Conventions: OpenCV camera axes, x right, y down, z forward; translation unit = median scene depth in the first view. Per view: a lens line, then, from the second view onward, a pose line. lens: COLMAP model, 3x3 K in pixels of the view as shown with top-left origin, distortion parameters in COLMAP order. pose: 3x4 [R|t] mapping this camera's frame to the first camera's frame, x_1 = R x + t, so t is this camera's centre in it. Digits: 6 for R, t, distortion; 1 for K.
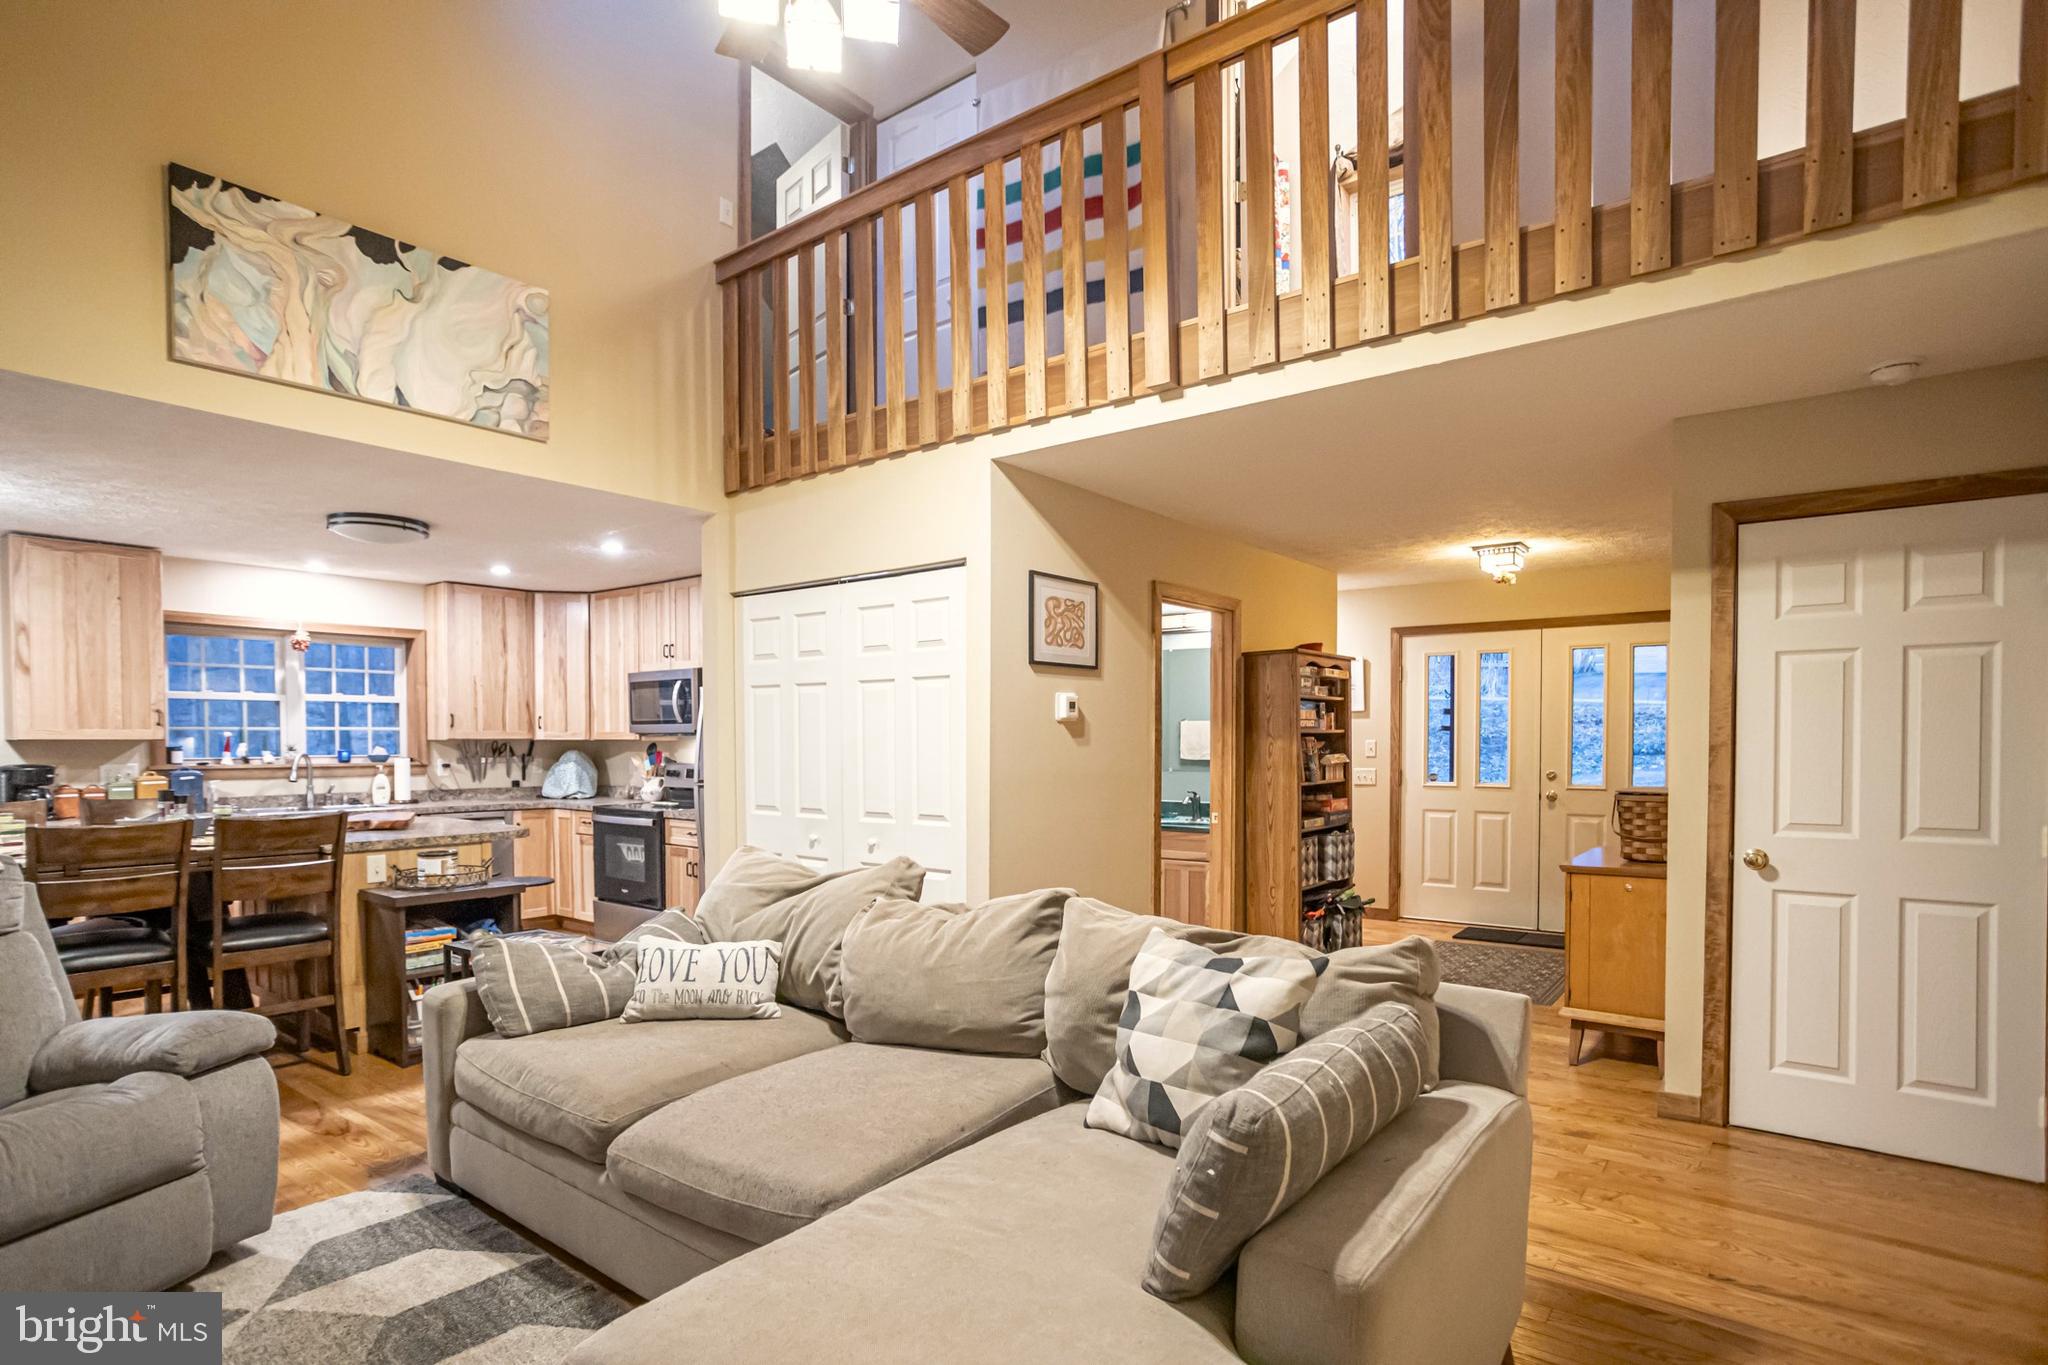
lens RADIAL K [[1055.0, 0, 1023.8], [0, 1055.0, 764.2], [0, 0, 1]] dist [-0.006701, 0.005628]
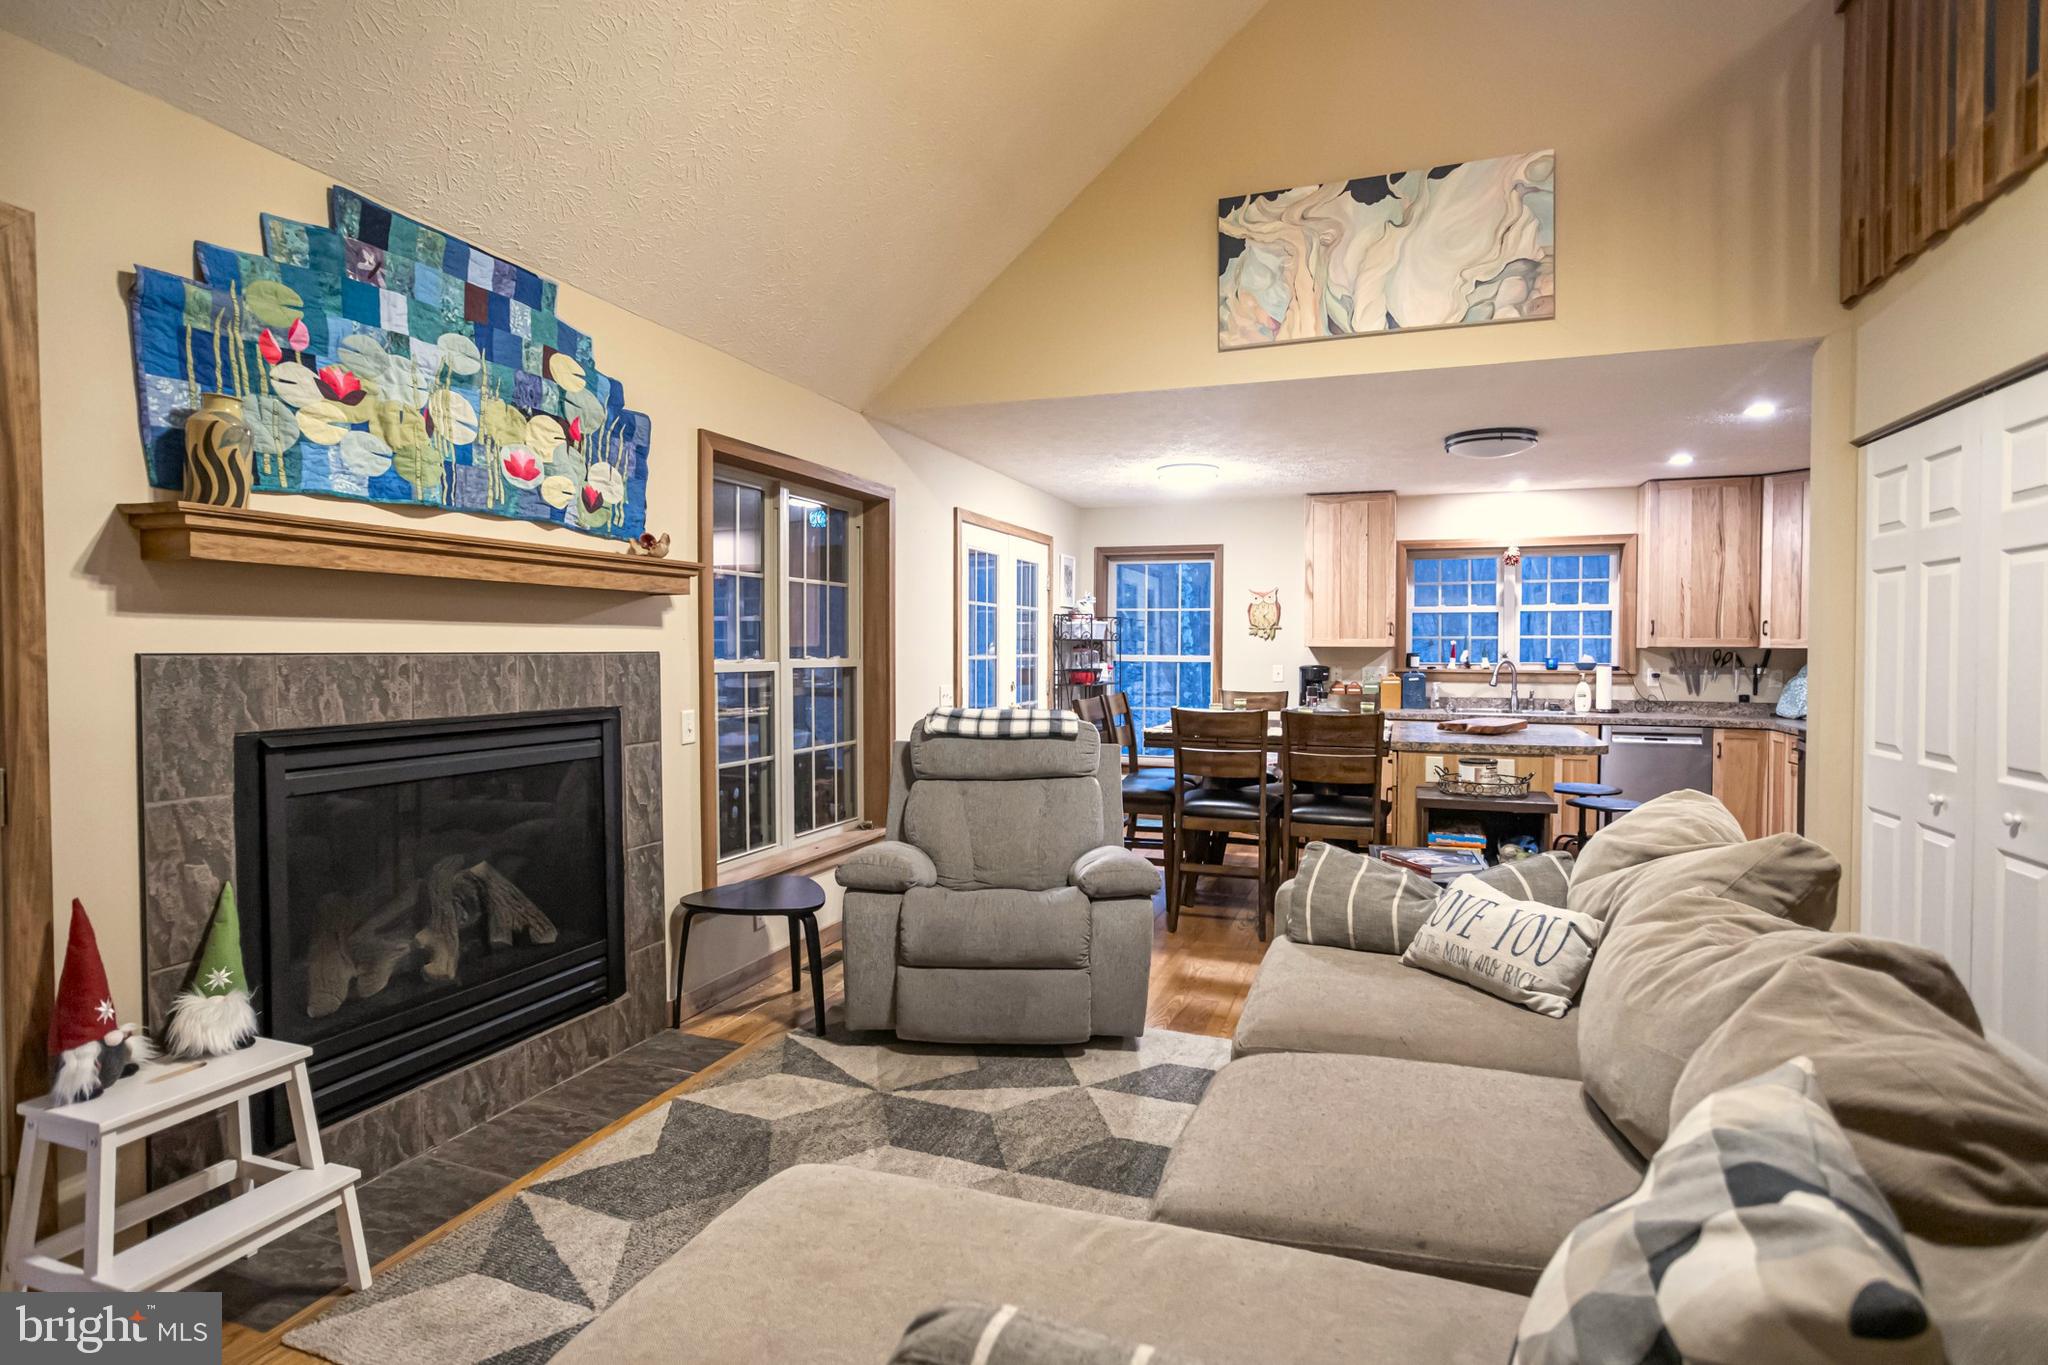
lens RADIAL K [[1024.2, 0, 1012.0], [0, 1024.2, 669.0], [0, 0, 1]] dist [-0.031920, 0.025038]
pose [[0.303634, 0.021455, -0.952547, 0.203789], [-0.024847, 0.999585, 0.014594, -0.004768], [0.952465, 0.019237, 0.304041, 0.253320]]
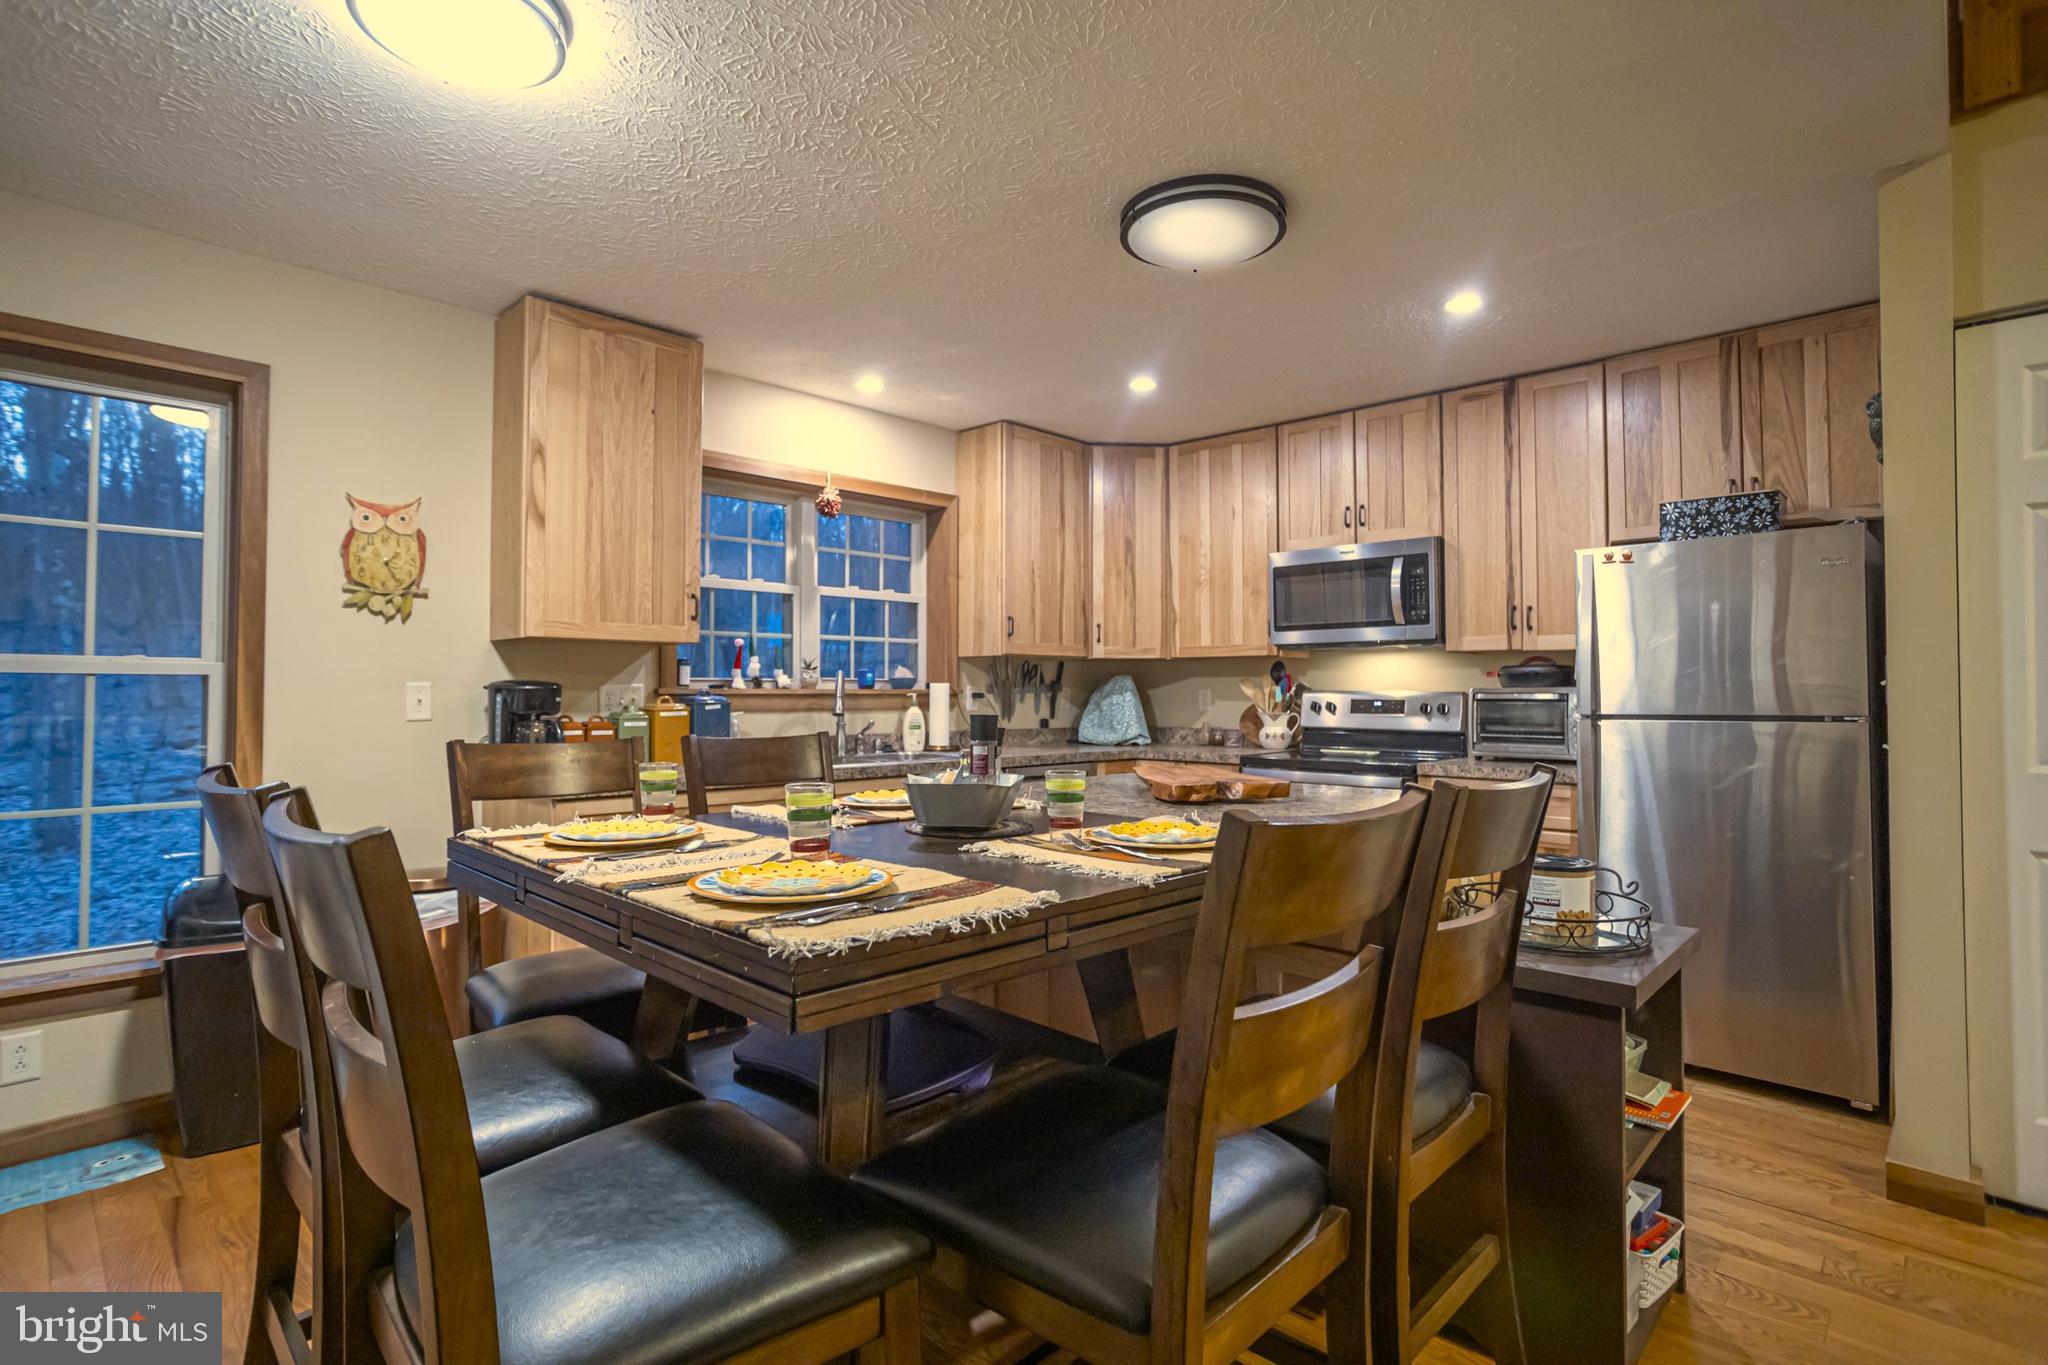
lens RADIAL K [[1055.0, 0, 998.4], [0, 1055.0, 657.1], [0, 0, 1]] dist [-0.006701, 0.005628]
pose [[0.994248, -0.002698, -0.107072, -0.666965], [-0.003380, 0.998395, -0.056542, 0.021964], [0.107053, 0.056579, 0.992642, 0.468691]]
